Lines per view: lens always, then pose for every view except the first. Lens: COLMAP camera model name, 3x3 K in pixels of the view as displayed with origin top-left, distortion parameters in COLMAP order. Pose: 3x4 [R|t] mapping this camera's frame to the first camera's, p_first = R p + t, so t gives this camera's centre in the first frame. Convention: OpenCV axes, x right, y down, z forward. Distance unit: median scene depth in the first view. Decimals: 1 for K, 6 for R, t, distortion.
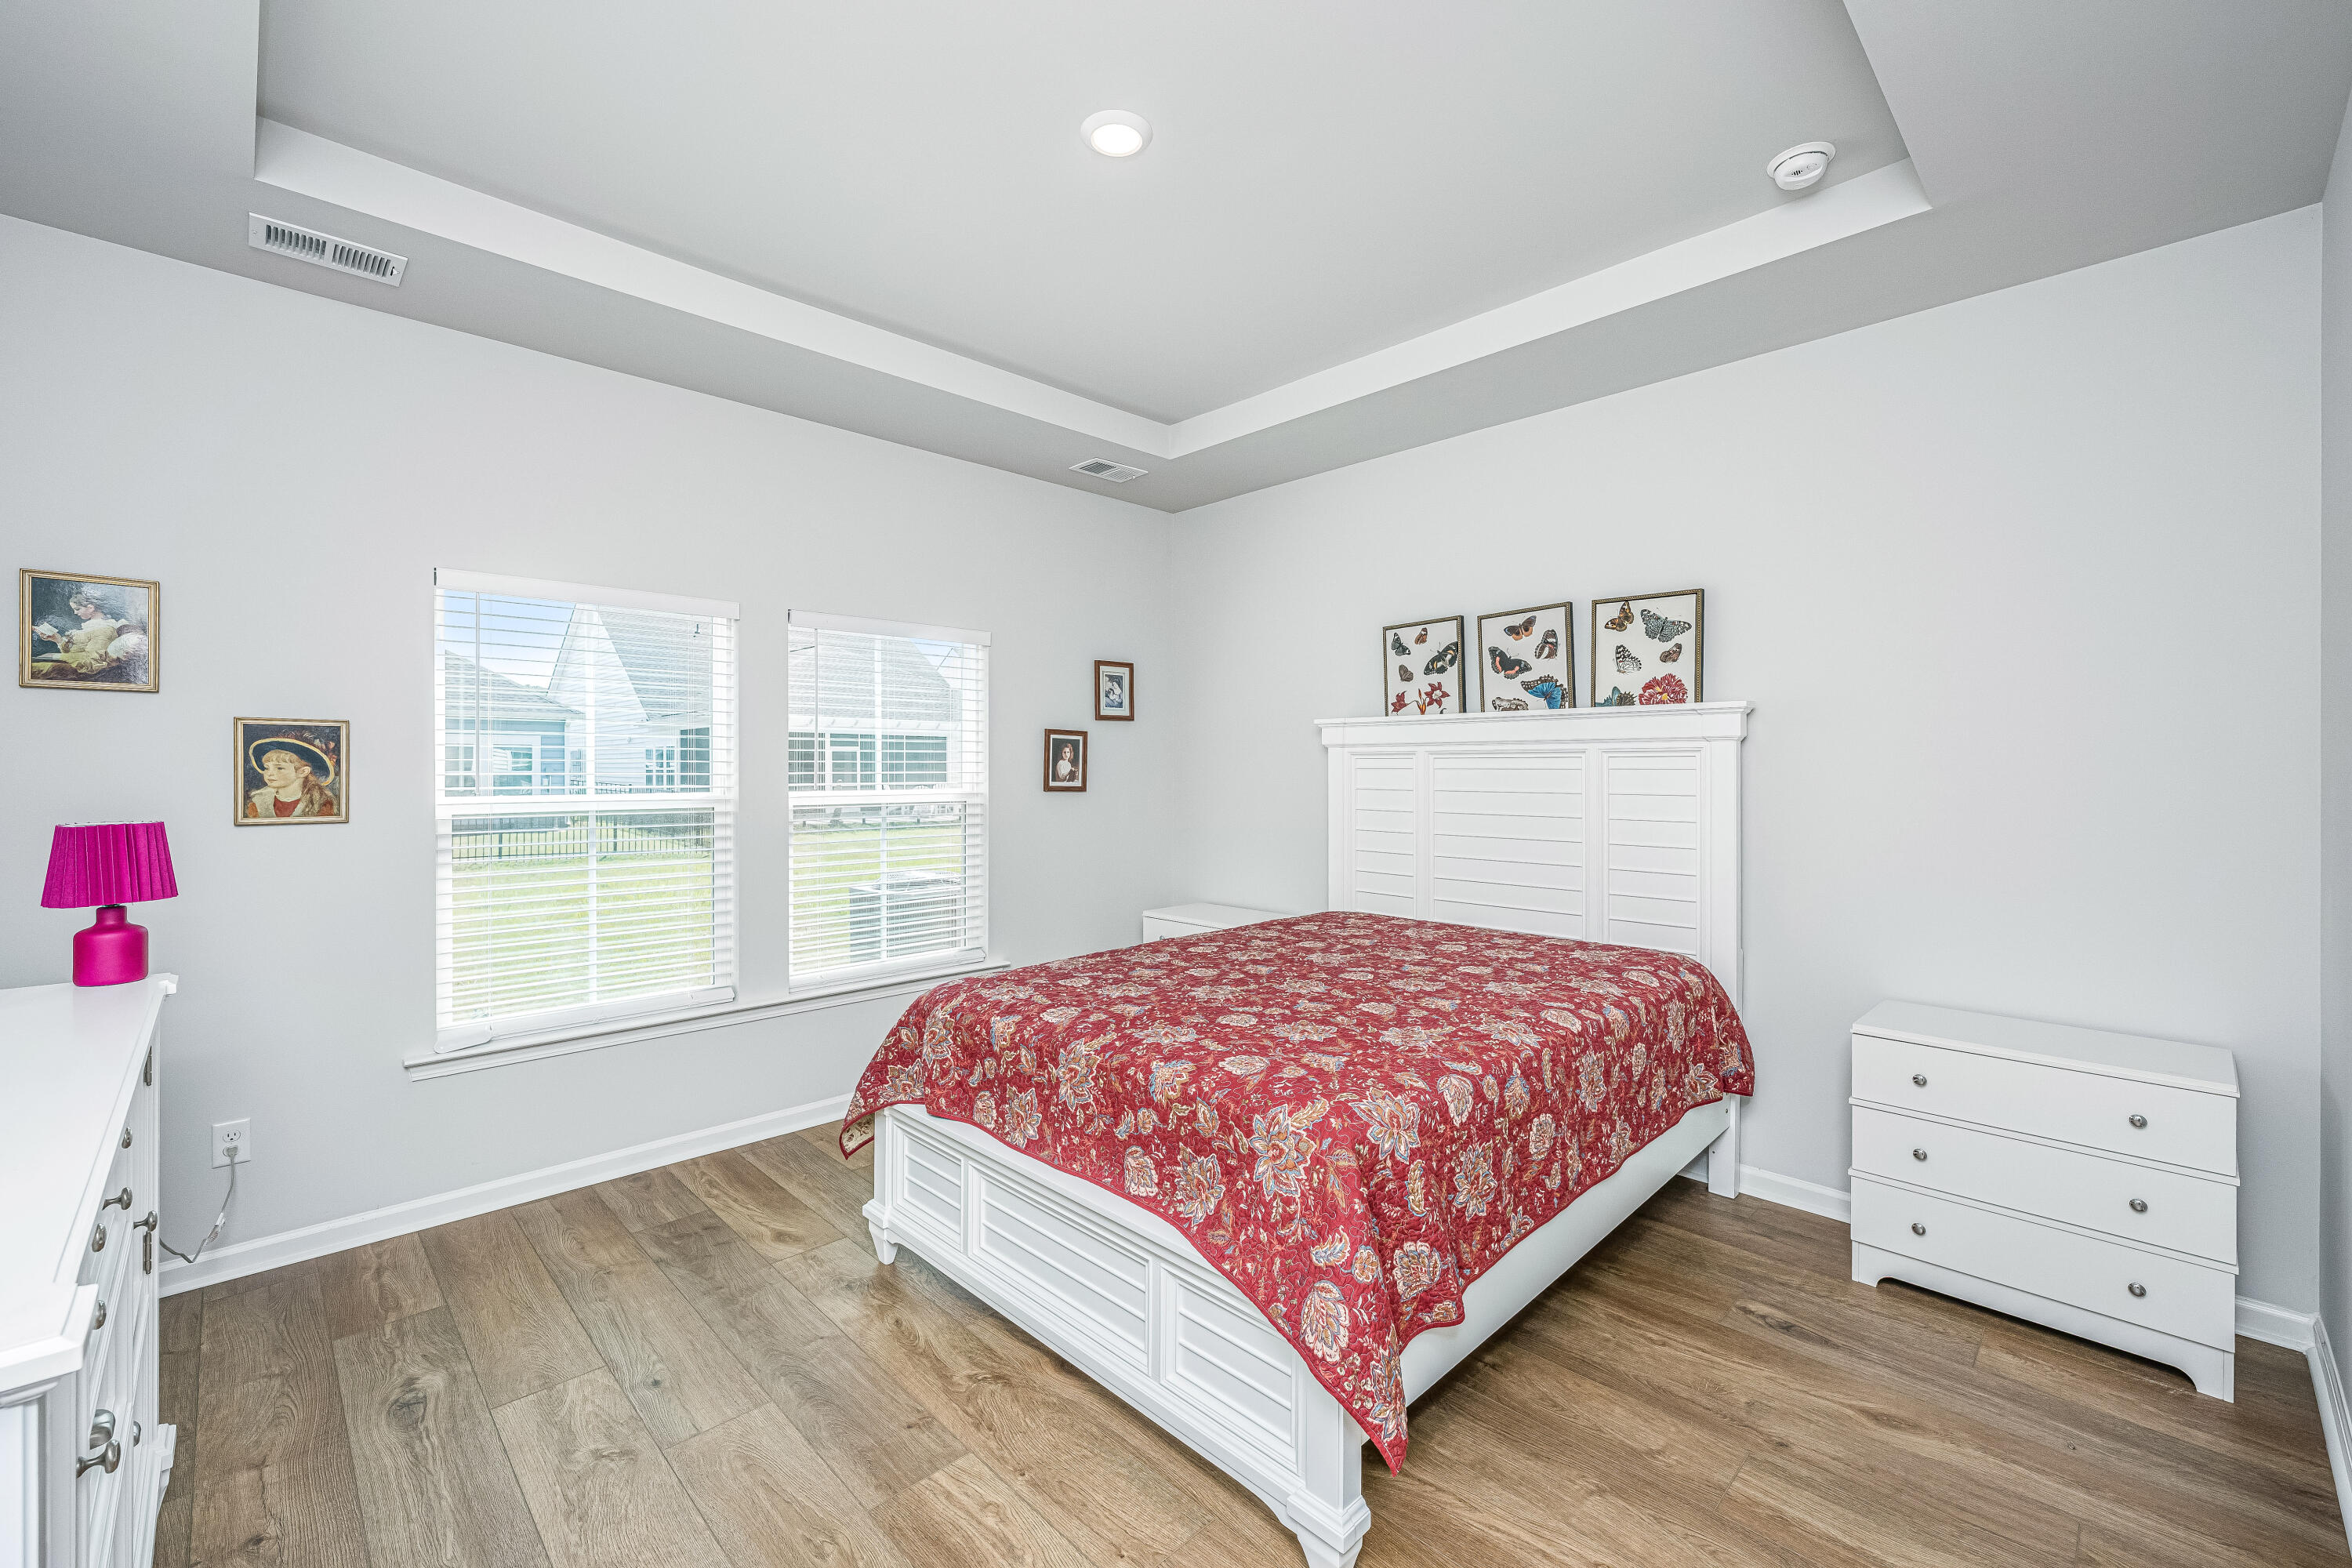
lens RADIAL K [[960.1, 0, 1188.7], [0, 960.1, 773.0], [0, 0, 1]] dist [-0.002365, 0.000666]
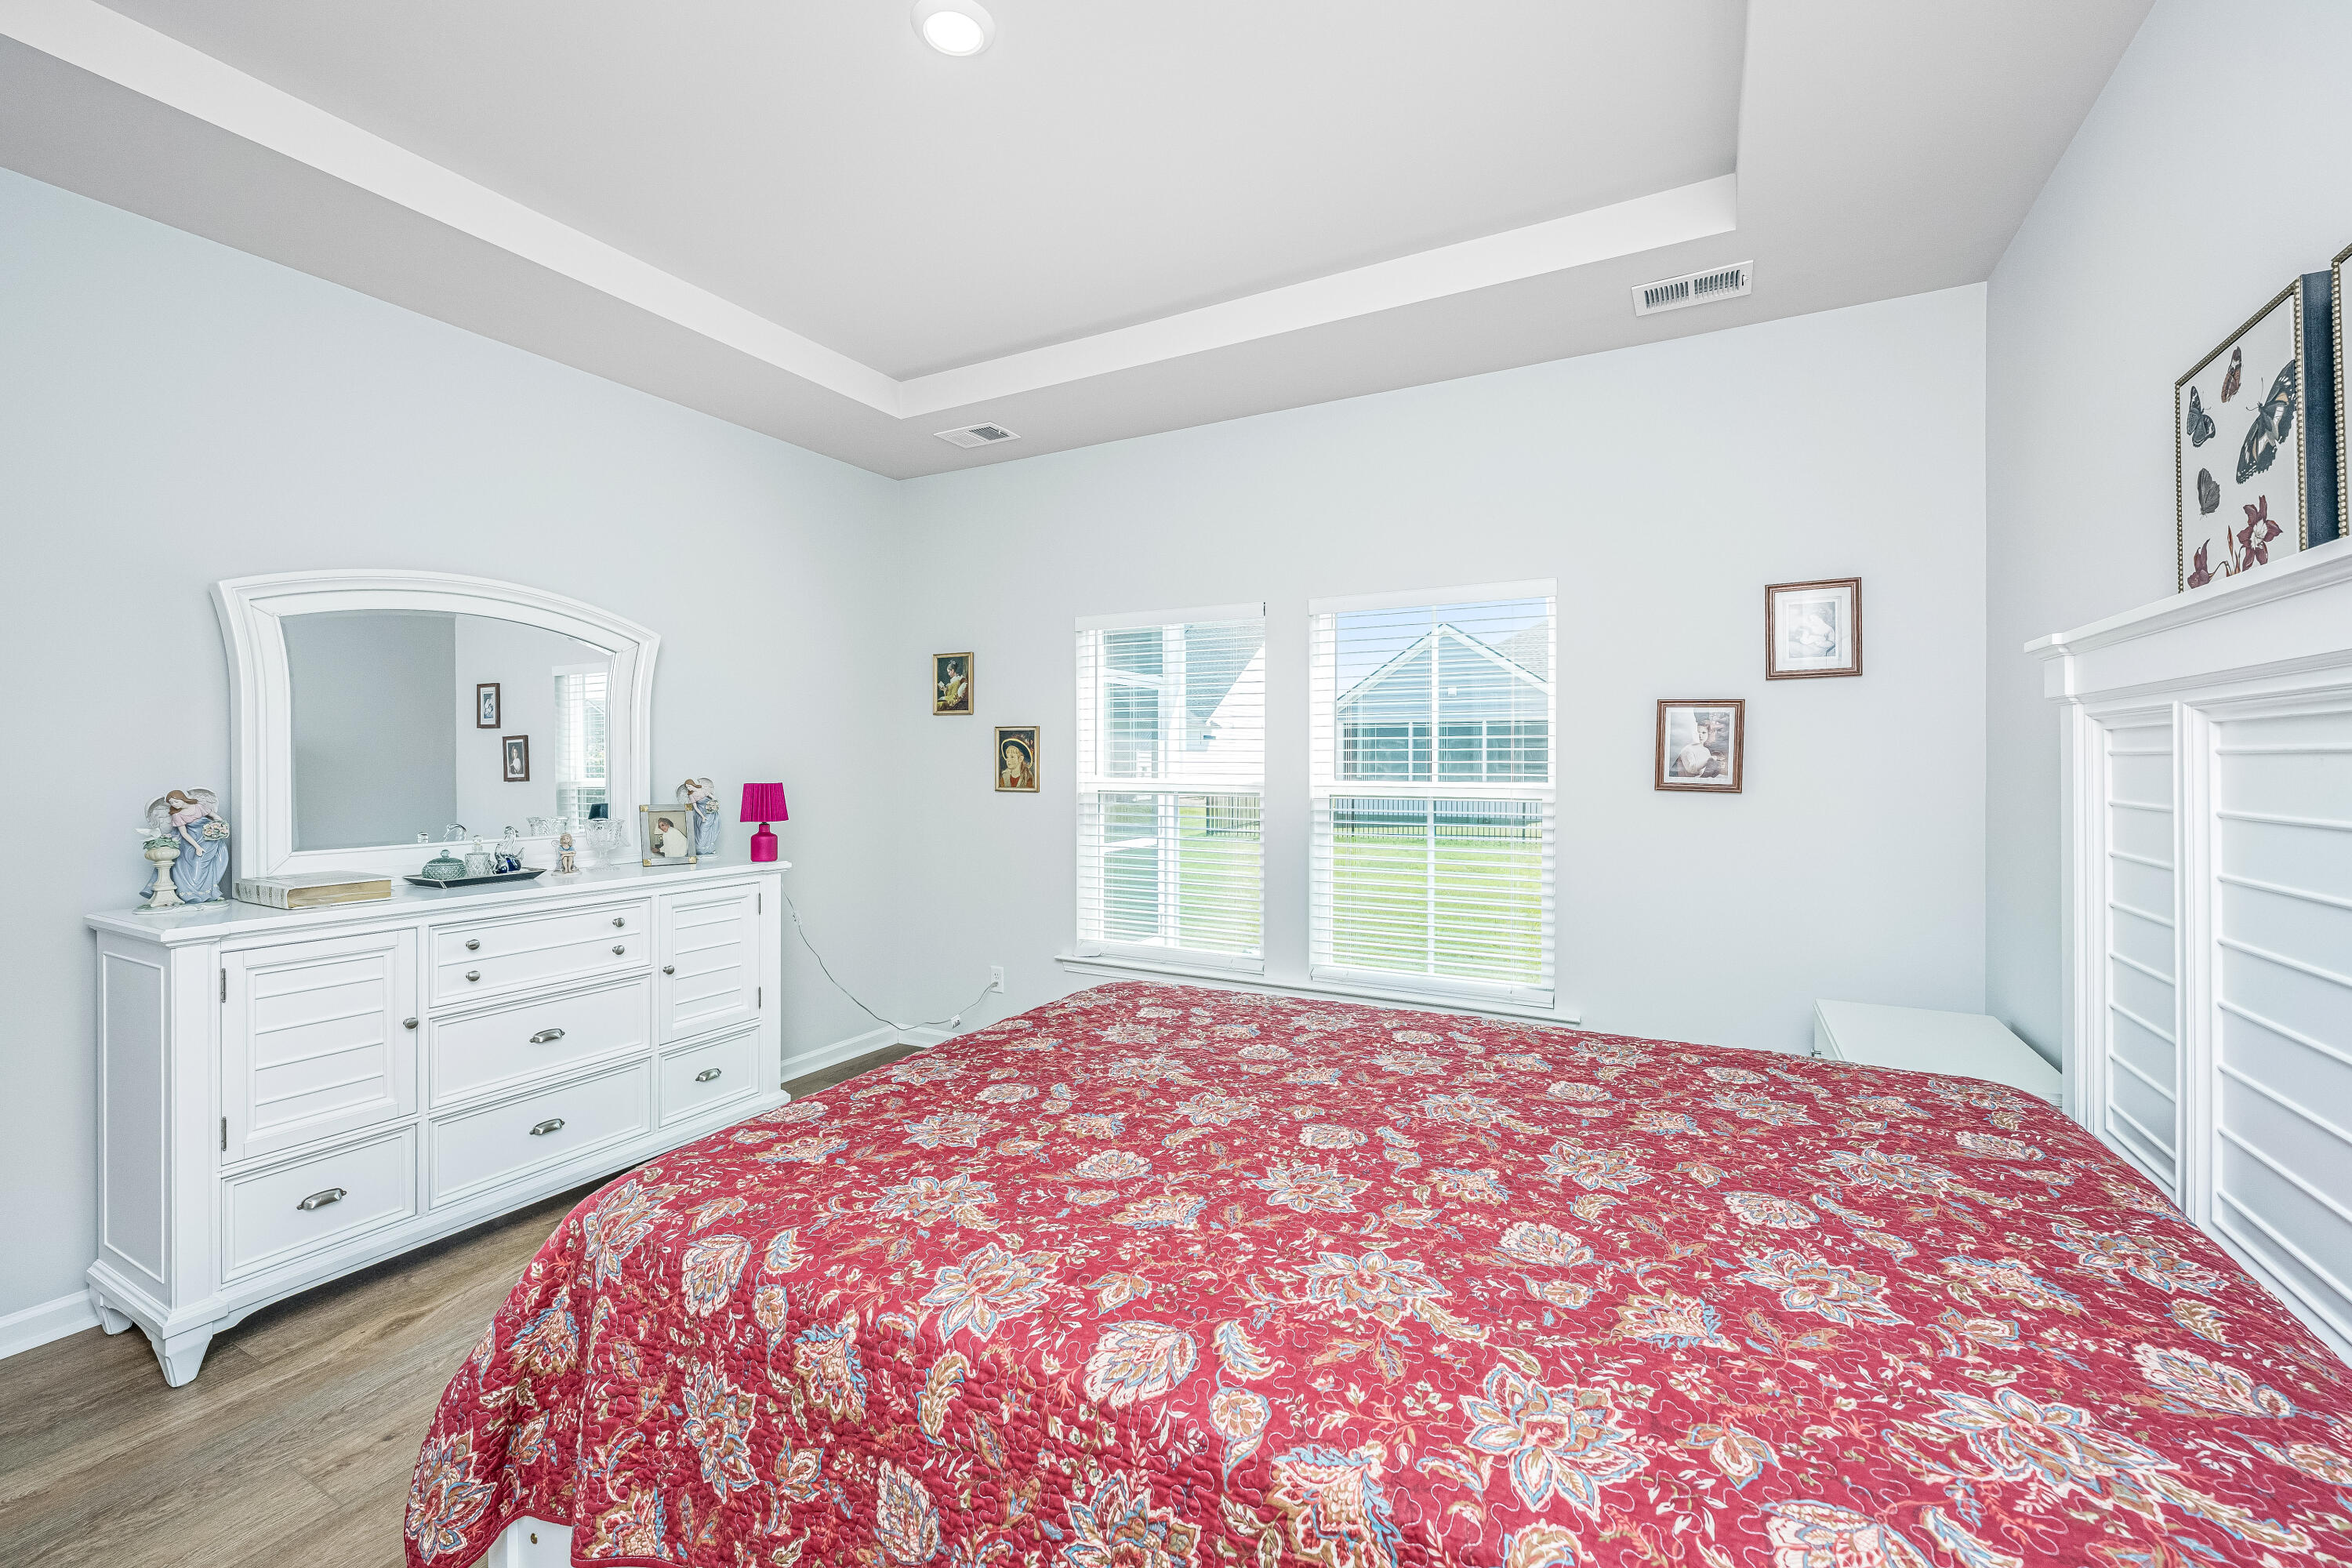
lens RADIAL K [[960.1, 0, 1183.1], [0, 960.1, 767.3], [0, 0, 1]] dist [-0.002365, 0.000666]
pose [[0.294948, 0.007665, -0.955482, 0.683763], [-0.006752, 0.999960, 0.005938, 0.001359], [0.955489, 0.004700, 0.294988, 0.783819]]
